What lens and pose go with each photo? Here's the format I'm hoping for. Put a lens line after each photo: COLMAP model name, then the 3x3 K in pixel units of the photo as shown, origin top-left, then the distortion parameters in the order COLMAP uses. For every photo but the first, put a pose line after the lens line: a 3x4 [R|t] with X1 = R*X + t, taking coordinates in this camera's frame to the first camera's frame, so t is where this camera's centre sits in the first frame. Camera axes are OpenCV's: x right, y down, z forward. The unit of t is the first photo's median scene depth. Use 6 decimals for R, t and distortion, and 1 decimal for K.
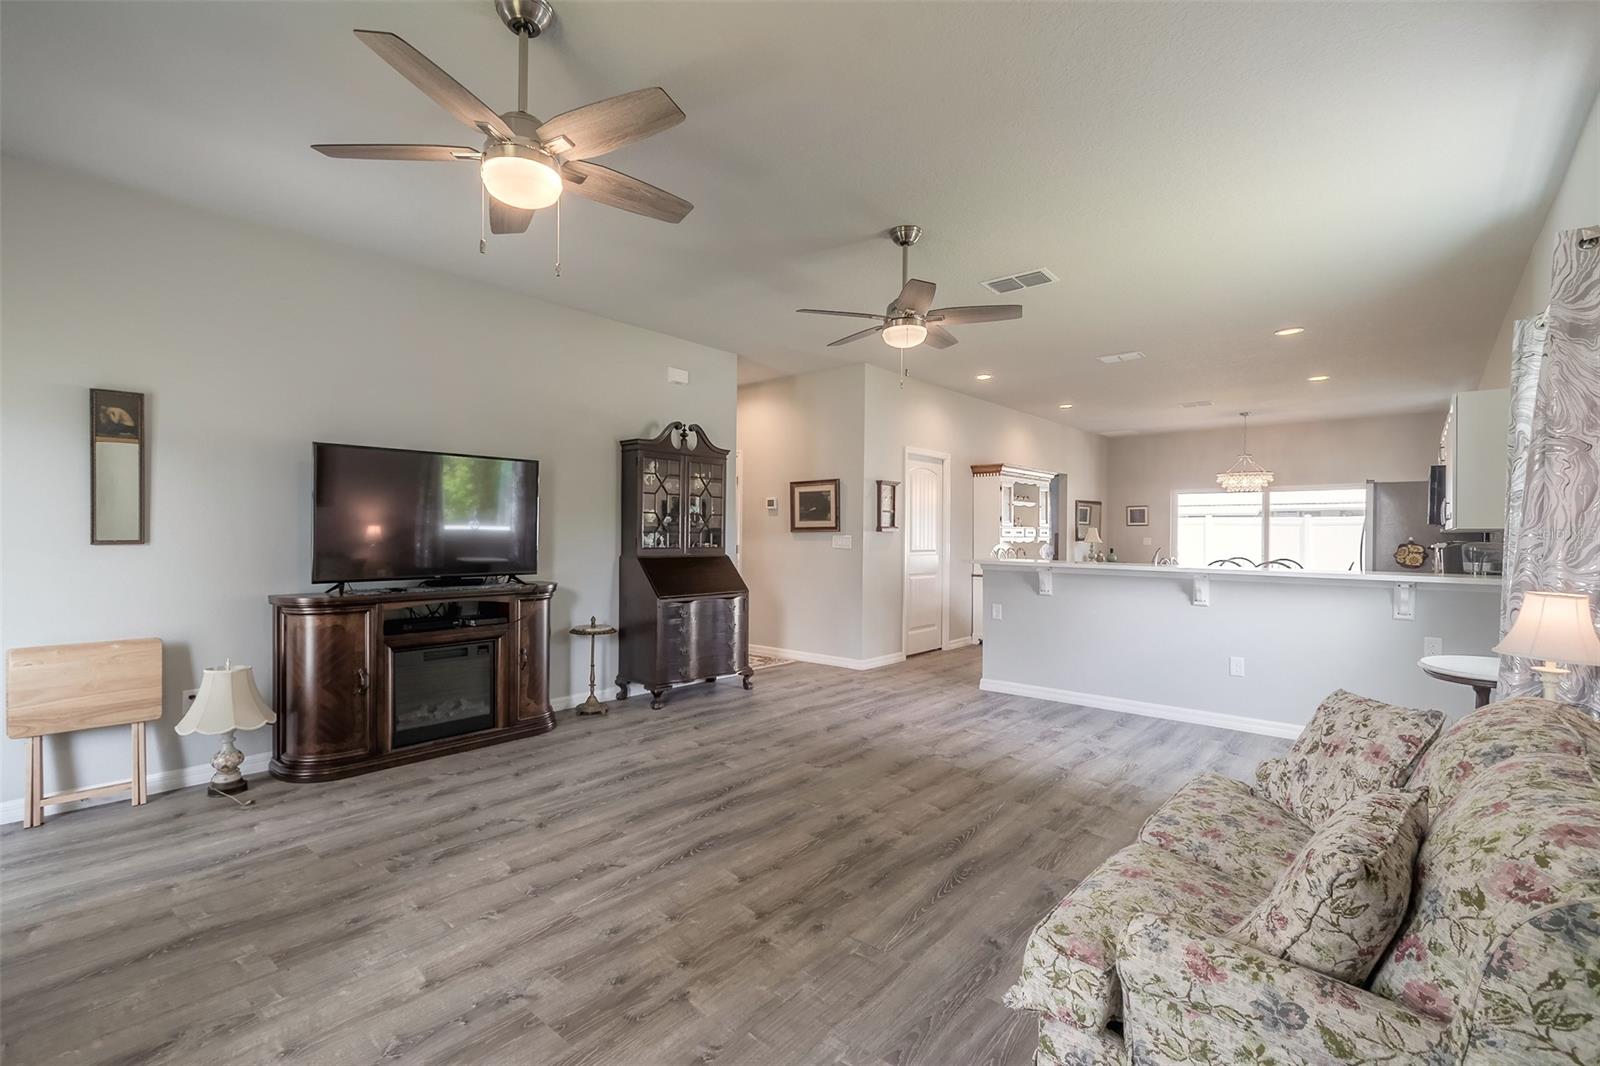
lens RADIAL K [[719.5, 0, 779.2], [0, 719.5, 536.6], [0, 0, 1]] dist [0.000176, -0.000807]
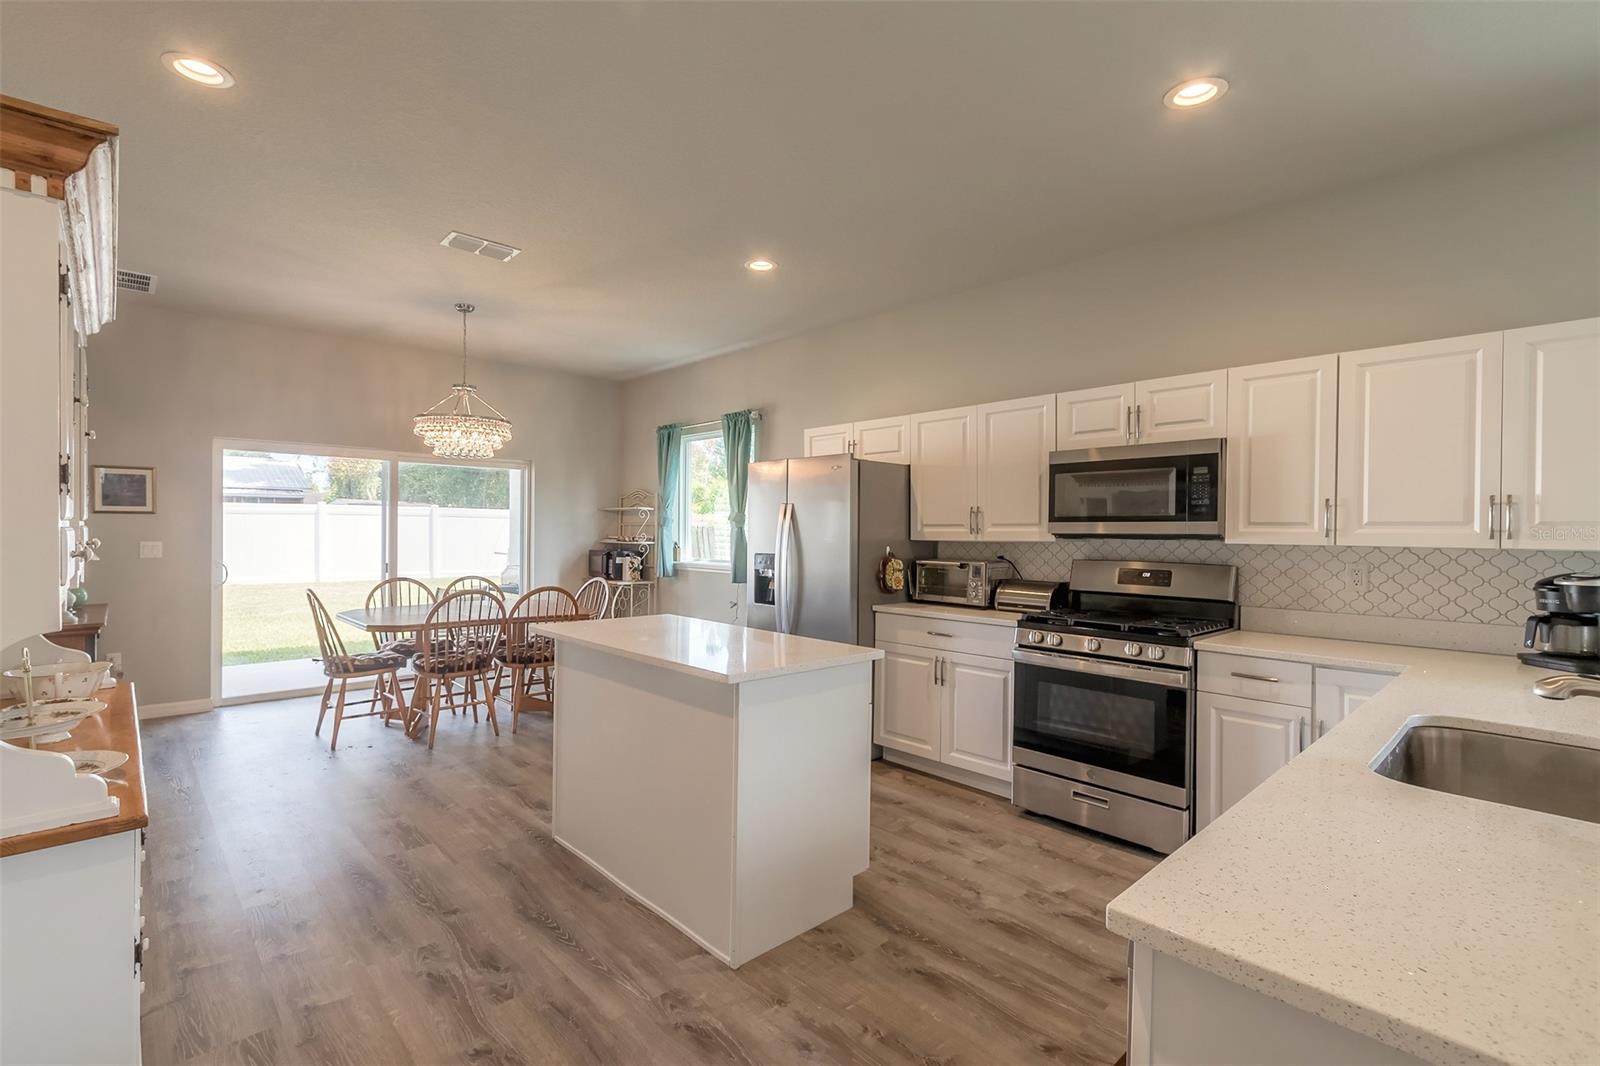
lens RADIAL K [[722.9, 0, 777.6], [0, 722.9, 534.7], [0, 0, 1]] dist [0.004056, -0.000293]
pose [[0.101619, -0.010273, 0.994770, 0.149762], [-0.005698, 0.999924, 0.010908, -0.012696], [-0.994807, -0.006777, 0.101553, 0.772037]]
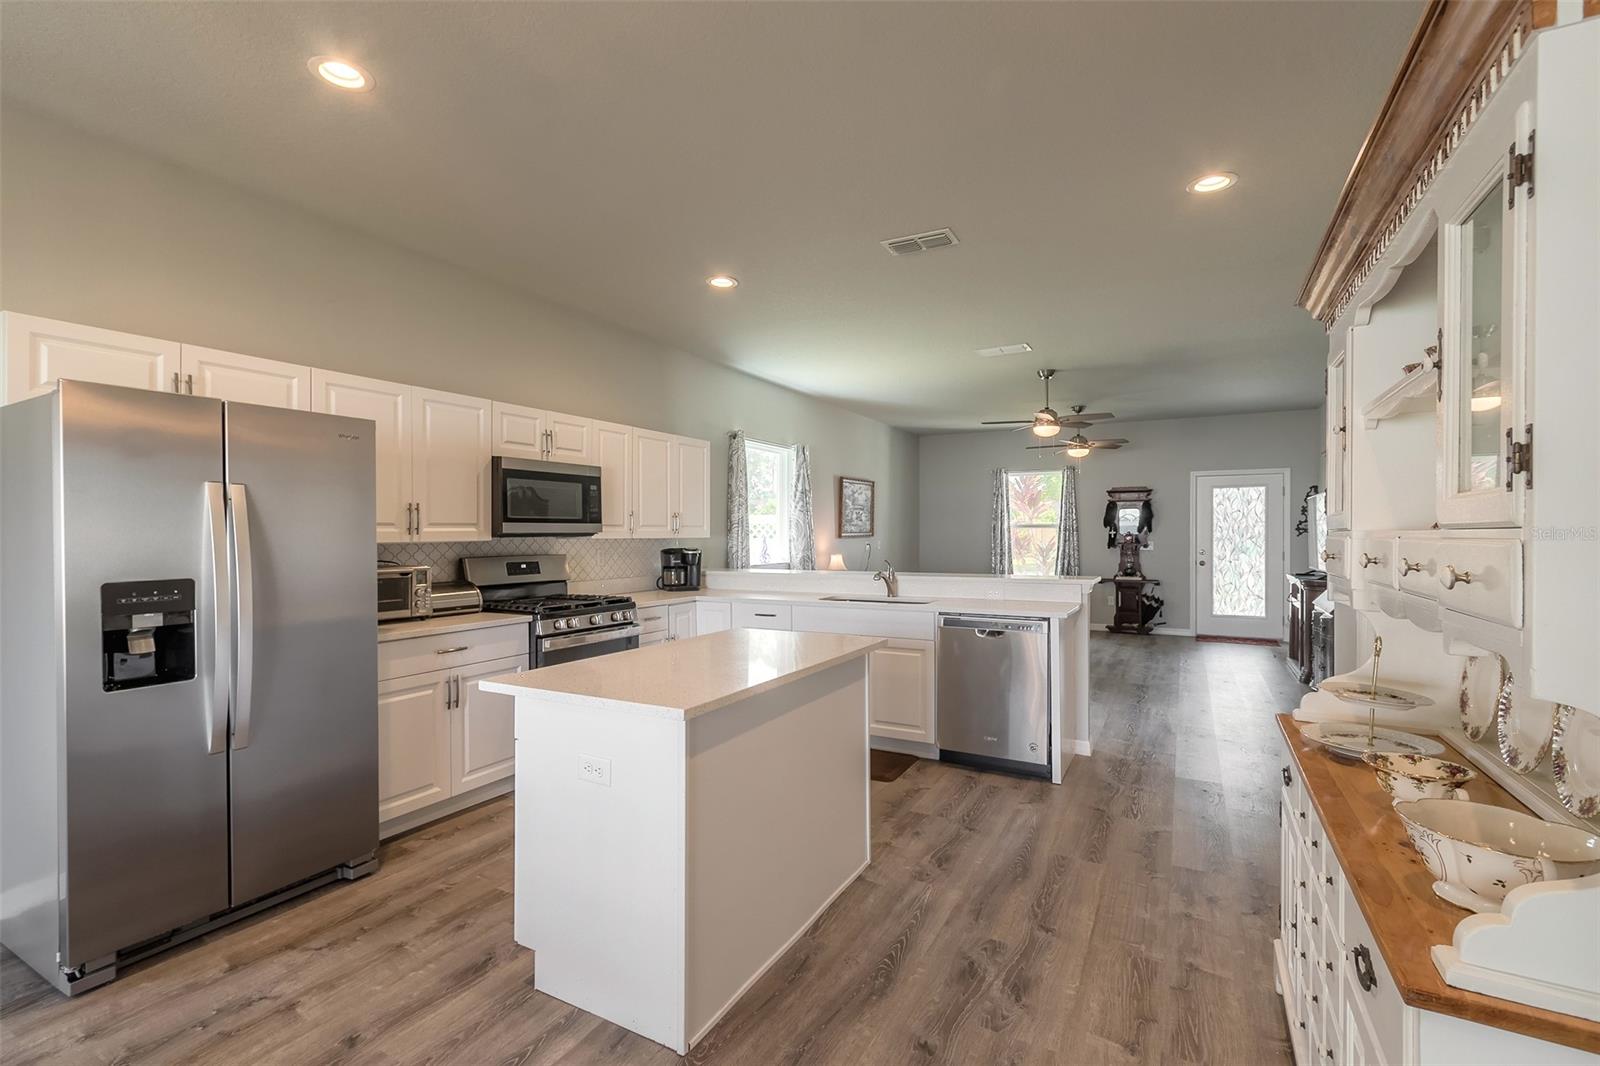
lens RADIAL K [[719.5, 0, 779.2], [0, 719.5, 536.6], [0, 0, 1]] dist [0.000176, -0.000807]
pose [[-0.977910, -0.003472, -0.208998, 0.515255], [-0.005128, 0.999960, 0.007380, -0.011646], [0.208964, 0.008289, -0.977888, 1.133600]]
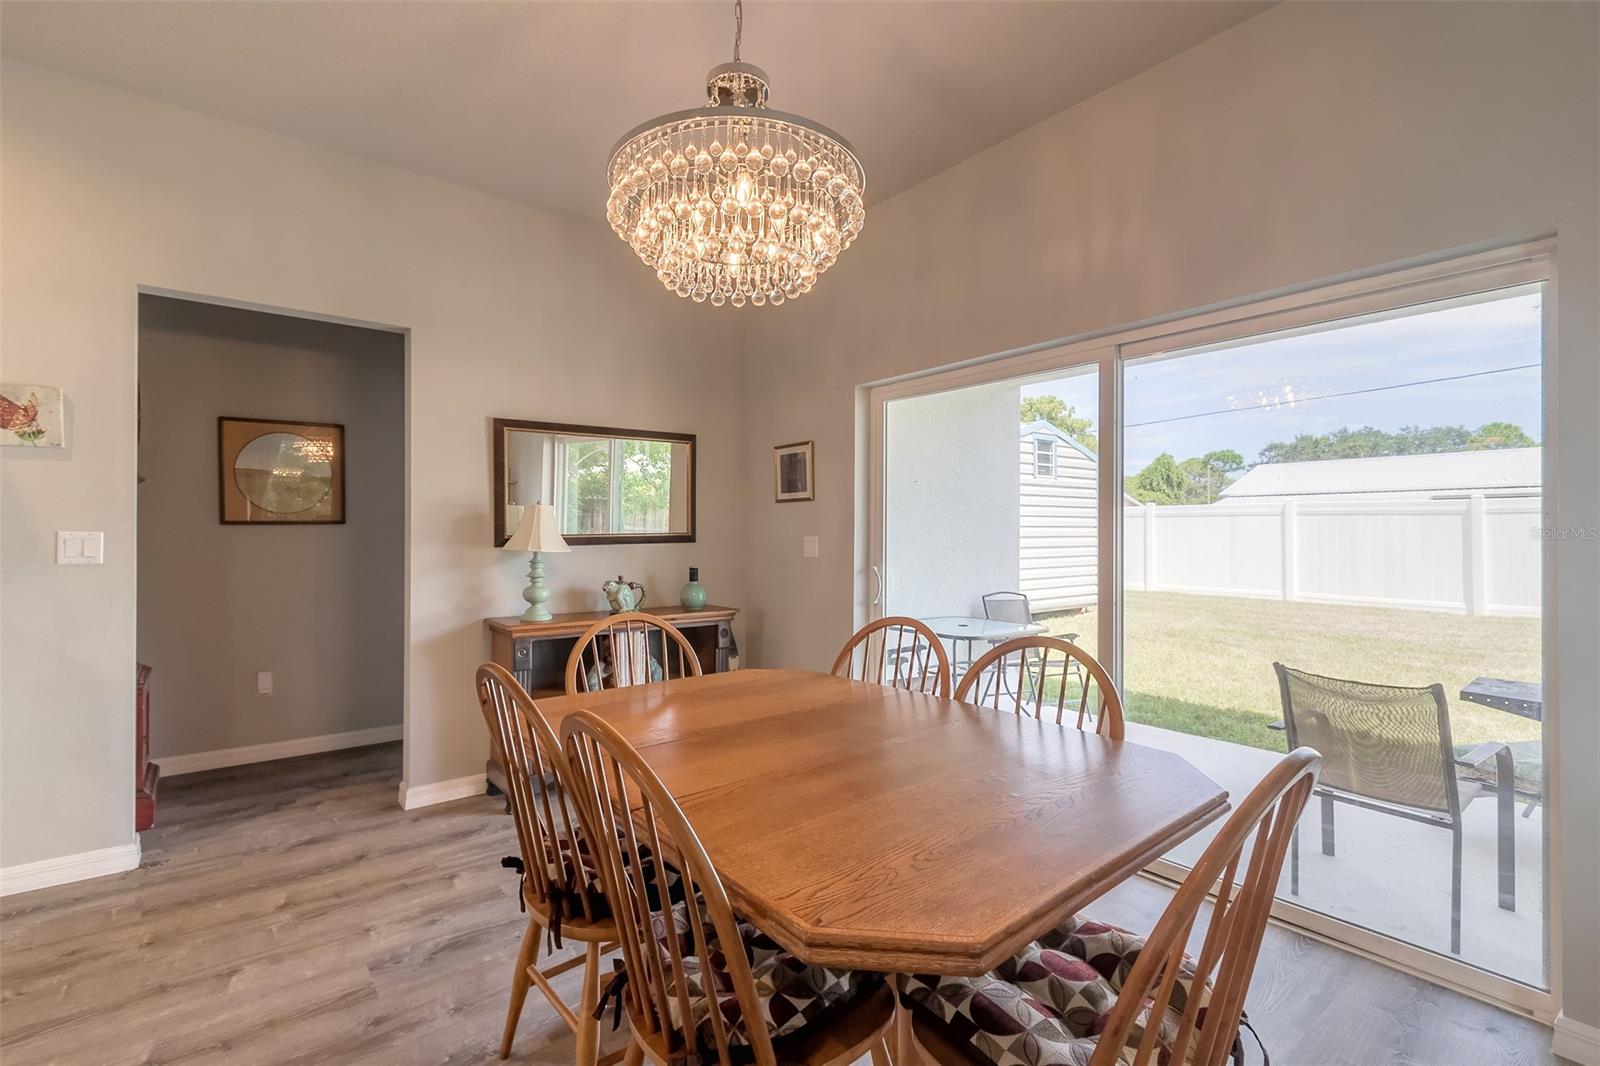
lens RADIAL K [[731.7, 0, 780.9], [0, 731.7, 531.2], [0, 0, 1]] dist [-0.000700, -0.000610]
pose [[0.984132, -0.002652, -0.177419, 0.747672], [0.001182, 0.999964, -0.008395, 0.002730], [0.177435, 0.008052, 0.984100, 0.877077]]
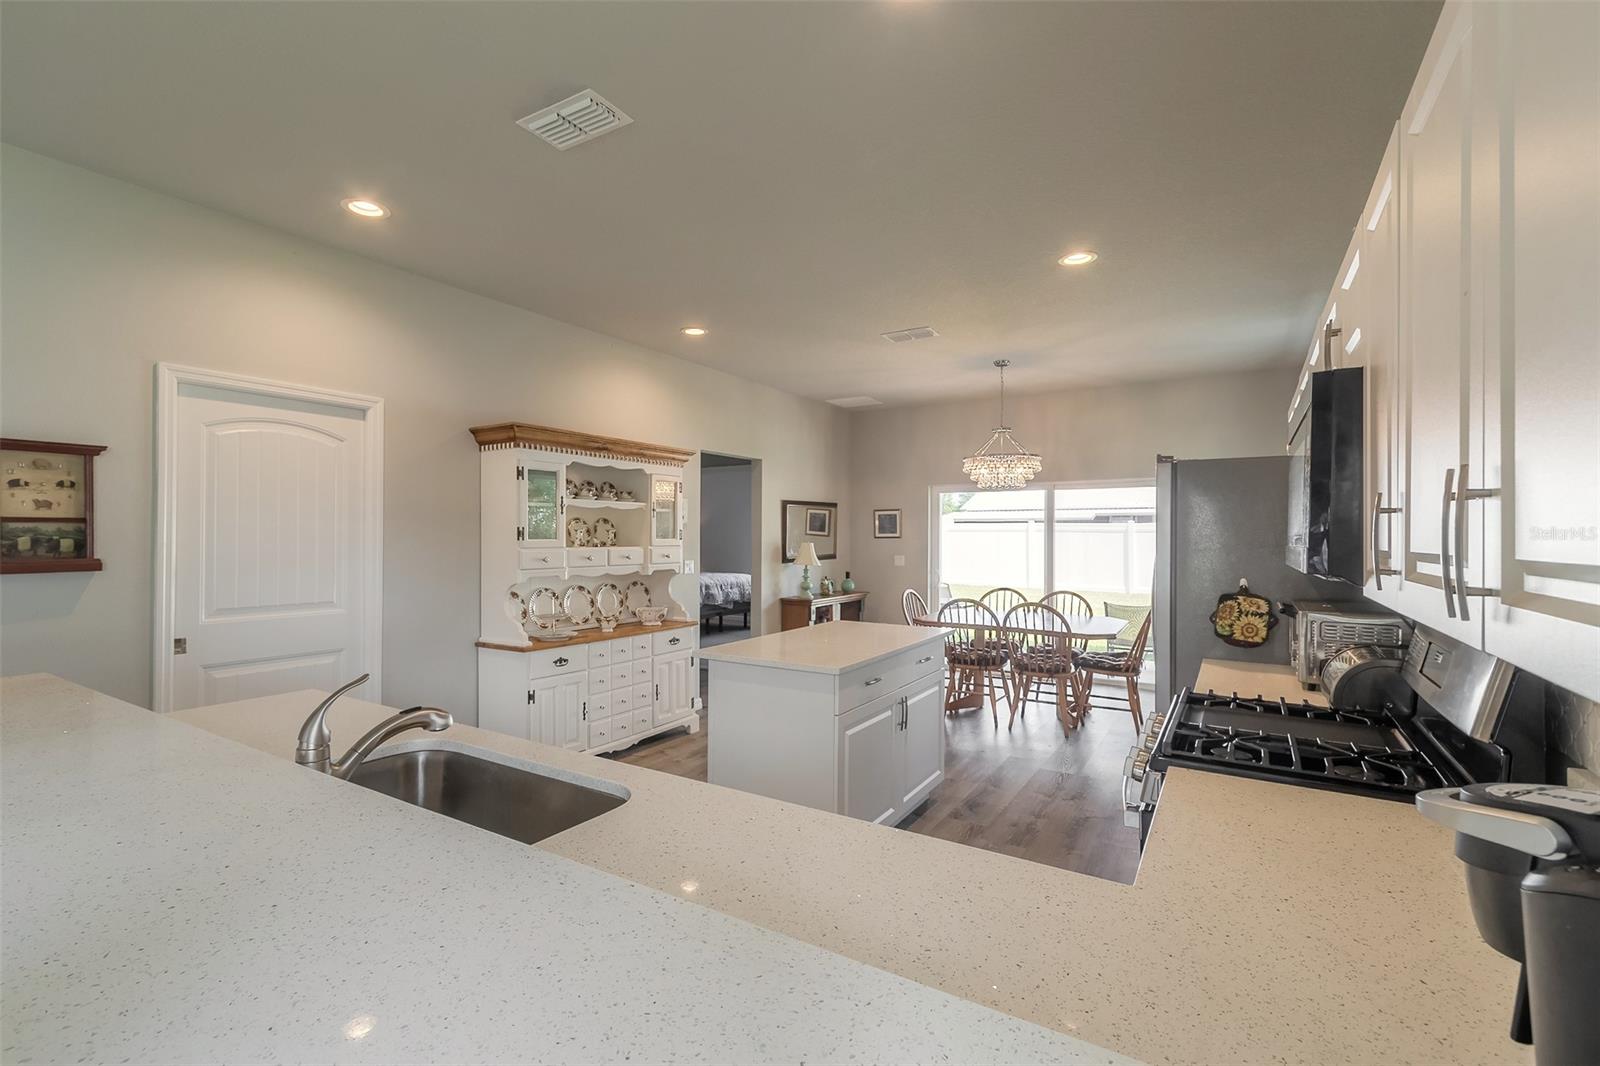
lens RADIAL K [[731.7, 0, 780.9], [0, 731.7, 531.2], [0, 0, 1]] dist [-0.000700, -0.000610]
pose [[0.985622, 0.000989, 0.168963, 0.373965], [0.000772, 0.999946, -0.010360, -0.019391], [-0.168964, 0.010342, 0.985568, 0.433933]]
